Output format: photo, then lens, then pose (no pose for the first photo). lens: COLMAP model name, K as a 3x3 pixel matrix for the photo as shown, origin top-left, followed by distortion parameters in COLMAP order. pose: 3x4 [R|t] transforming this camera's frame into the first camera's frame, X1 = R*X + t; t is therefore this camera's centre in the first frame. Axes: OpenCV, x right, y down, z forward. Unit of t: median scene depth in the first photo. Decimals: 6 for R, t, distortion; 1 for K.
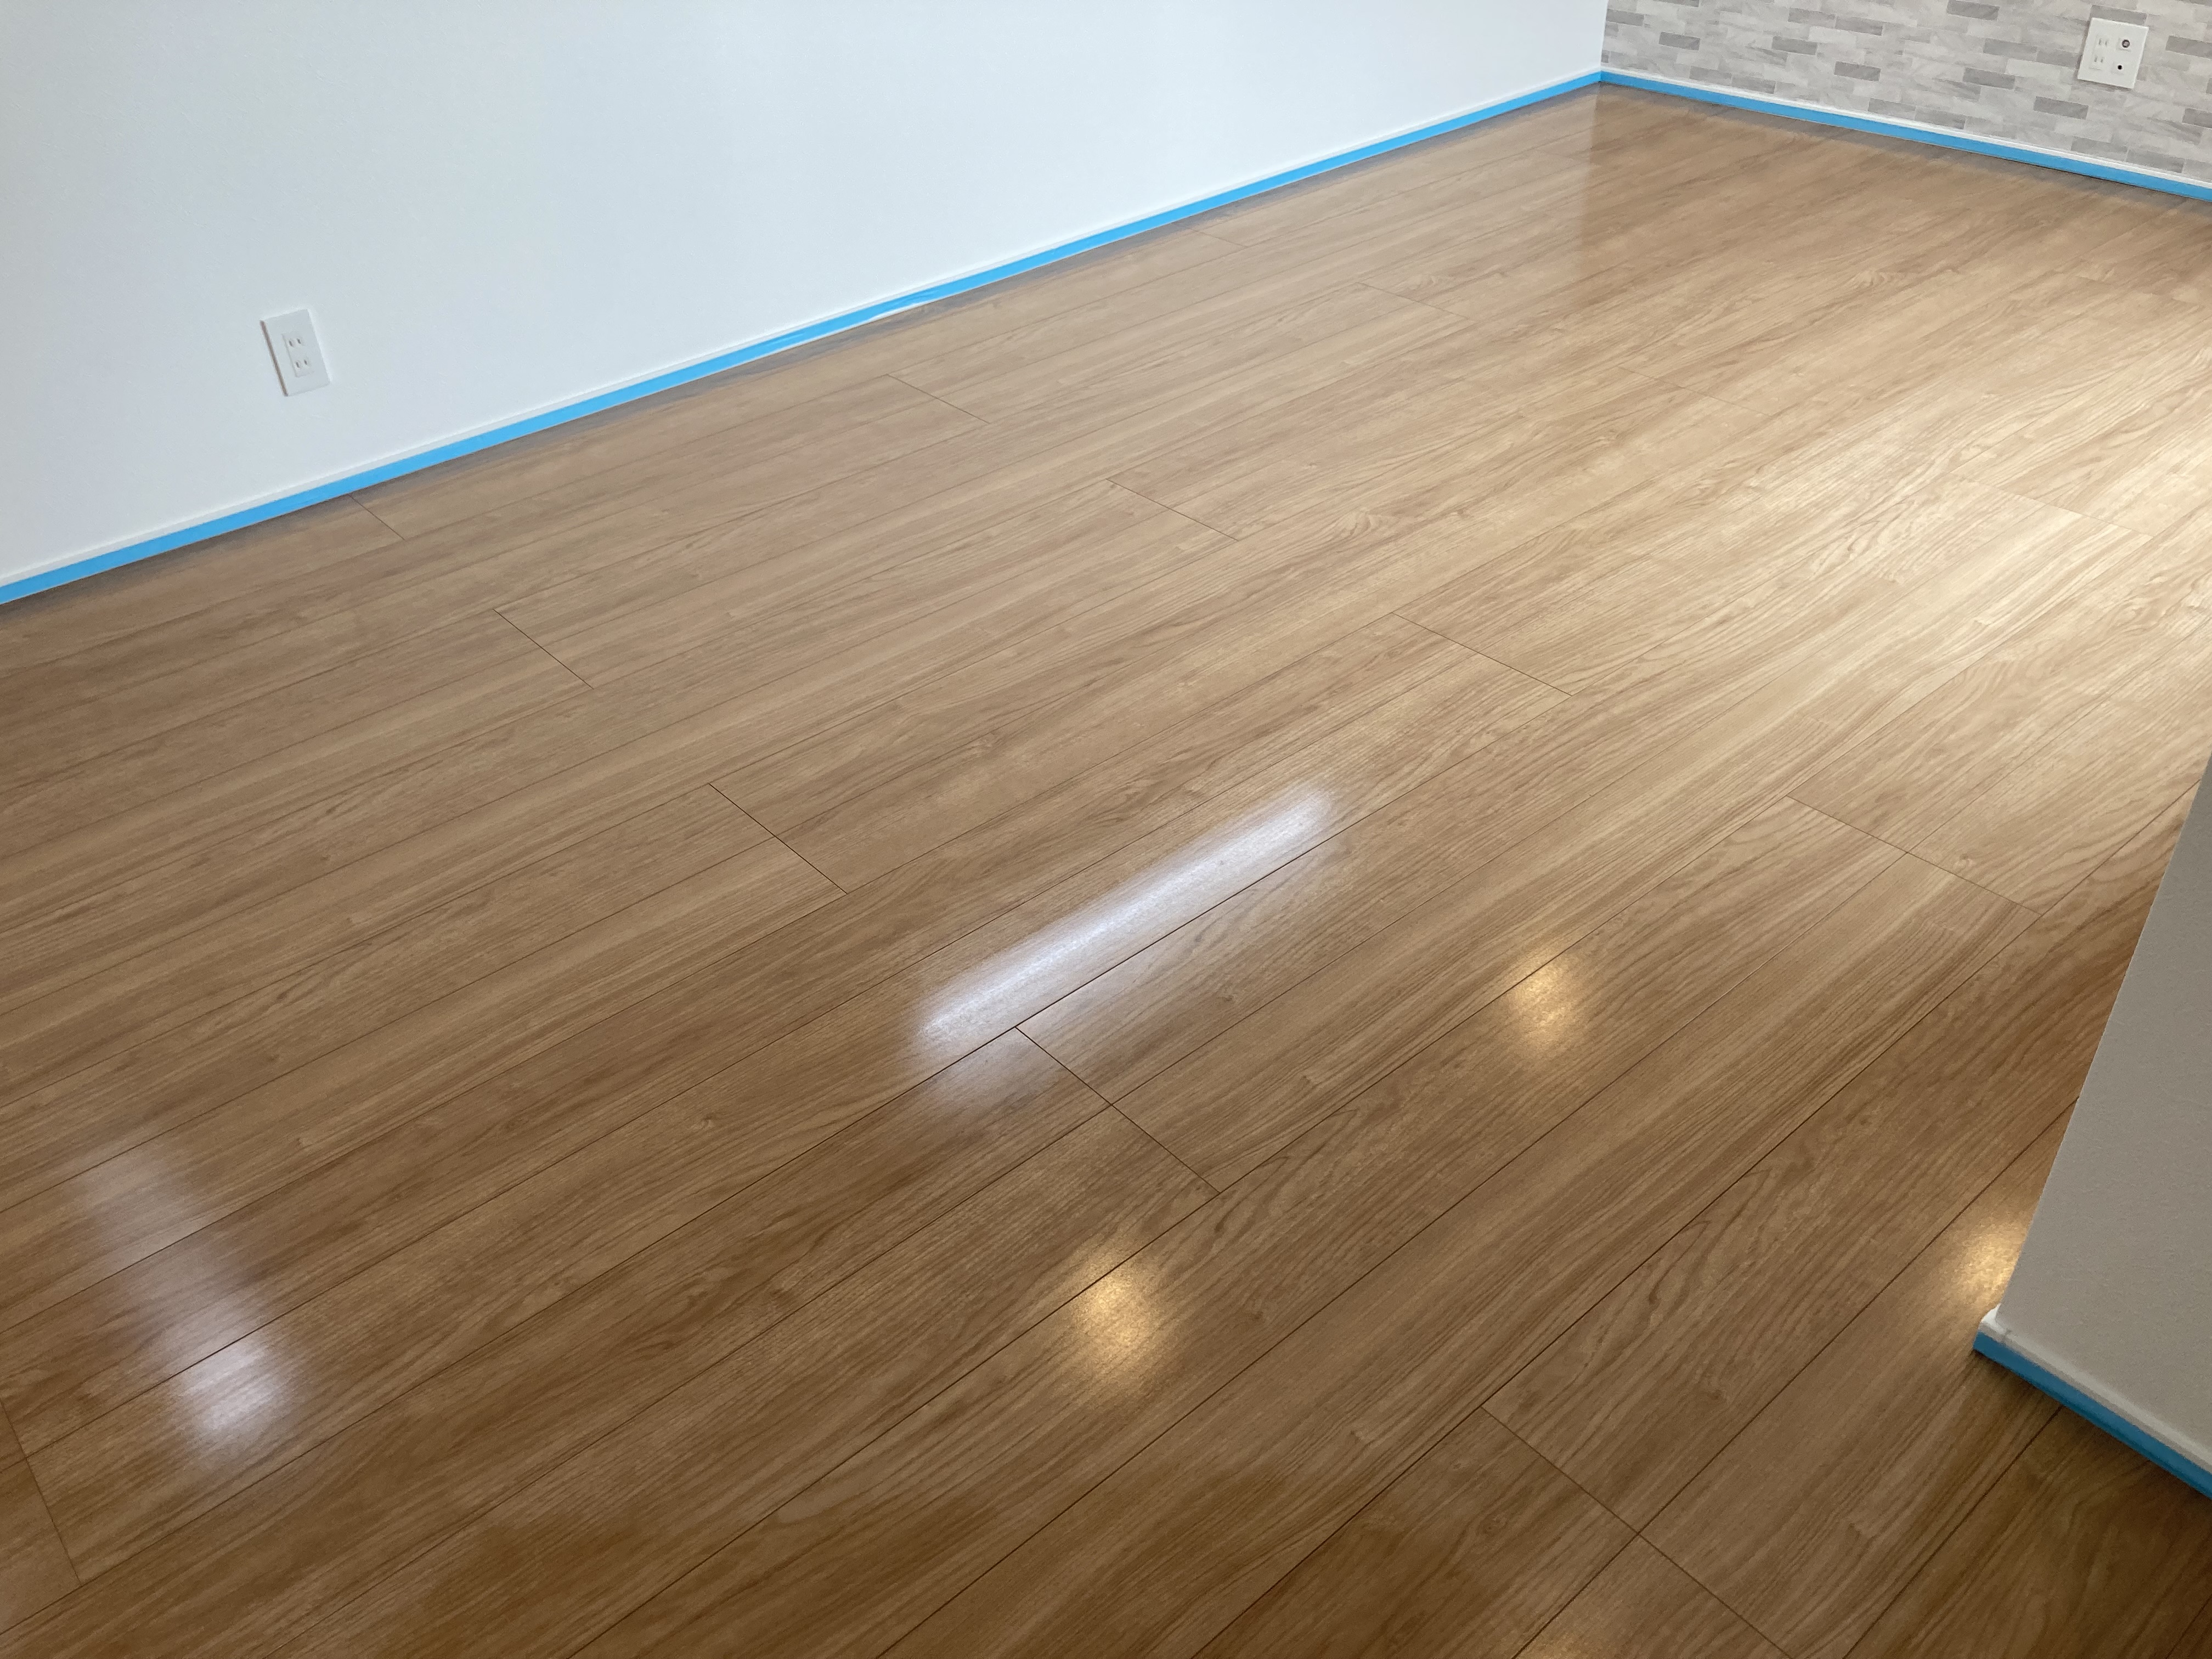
lens RADIAL K [[1775.7, 0, 1098.2], [0, 1775.7, 822.4], [0, 0, 1]] dist [0.031419, -0.024835]
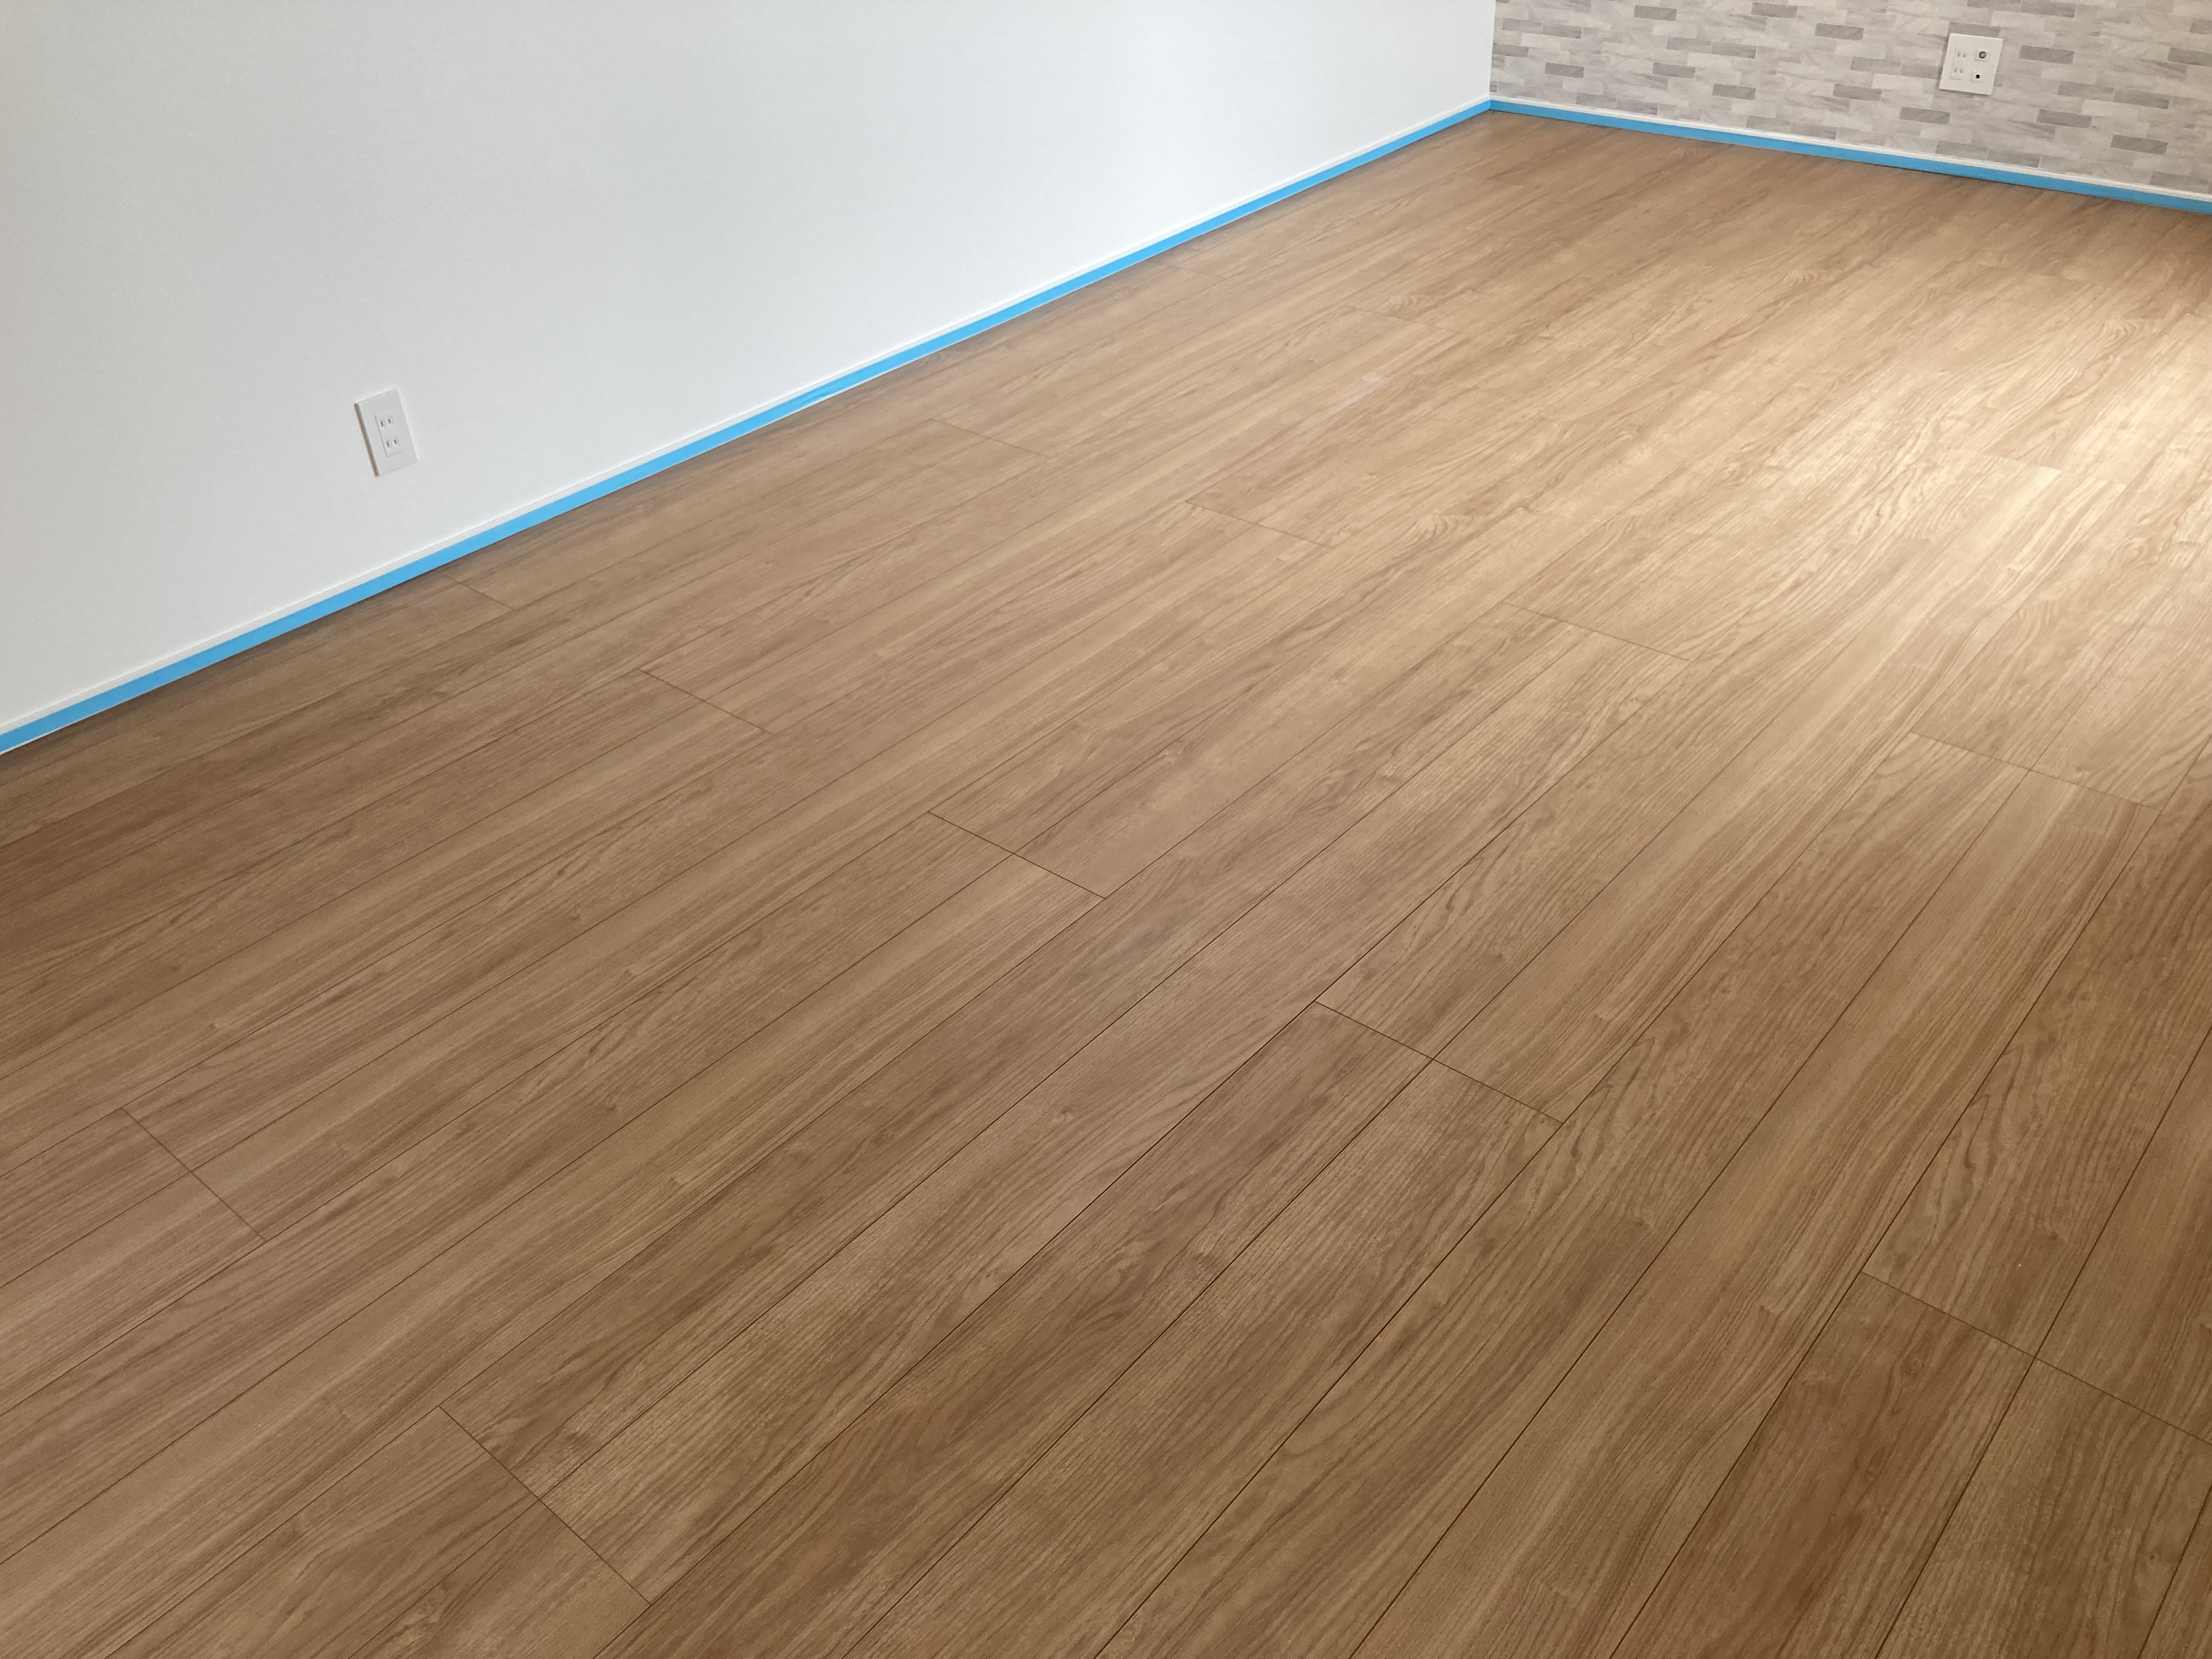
lens RADIAL K [[1775.7, 0, 1101.4], [0, 1775.7, 824.3], [0, 0, 1]] dist [0.031419, -0.024835]
pose [[0.987218, -0.093389, 0.129150, -0.252766], [0.095783, 0.995325, -0.012437, 0.007988], [-0.127384, 0.024648, 0.991547, -0.046868]]
